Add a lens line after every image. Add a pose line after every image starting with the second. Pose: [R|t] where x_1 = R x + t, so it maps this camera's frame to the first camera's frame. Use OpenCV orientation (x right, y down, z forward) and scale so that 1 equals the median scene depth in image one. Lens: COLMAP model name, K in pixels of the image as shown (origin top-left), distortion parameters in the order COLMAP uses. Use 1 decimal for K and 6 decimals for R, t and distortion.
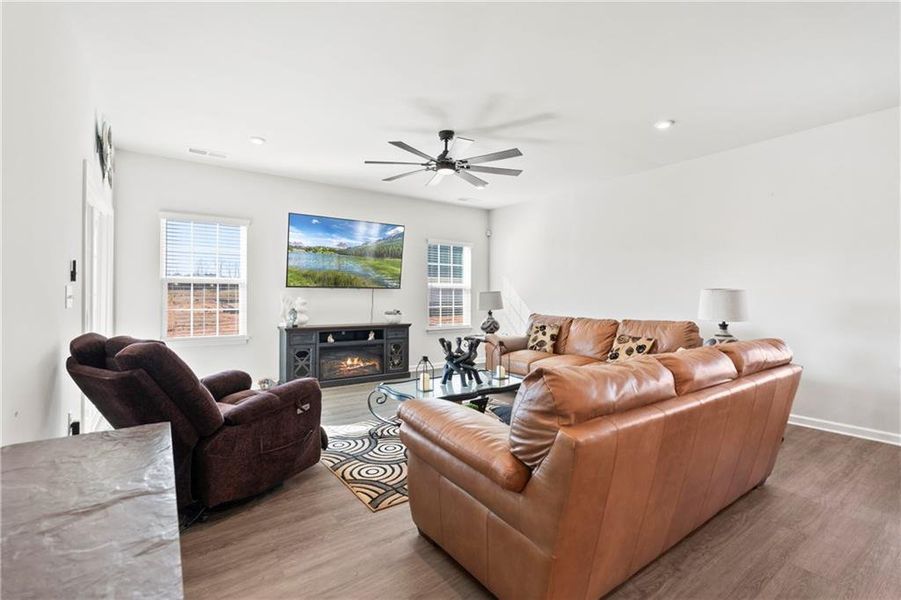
lens RADIAL K [[407.5, 0, 448.4], [0, 407.5, 296.2], [0, 0, 1]] dist [-0.005231, 0.001317]
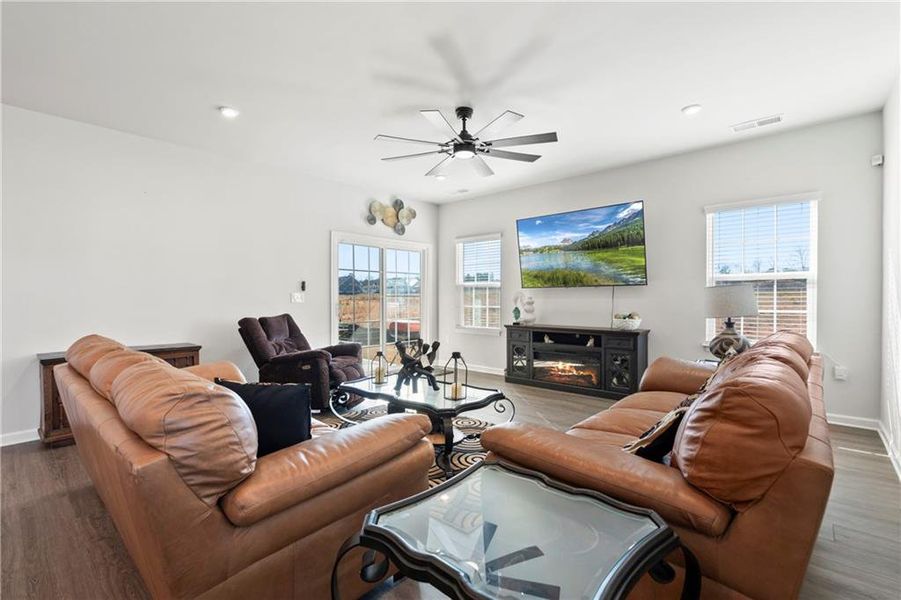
lens RADIAL K [[407.5, 0, 446.4], [0, 407.5, 303.2], [0, 0, 1]] dist [-0.005231, 0.001317]
pose [[0.210104, 0.011245, -0.977614, 0.601274], [0.006083, 0.999899, 0.012808, 0.003562], [0.977660, -0.008638, 0.210014, 0.542905]]
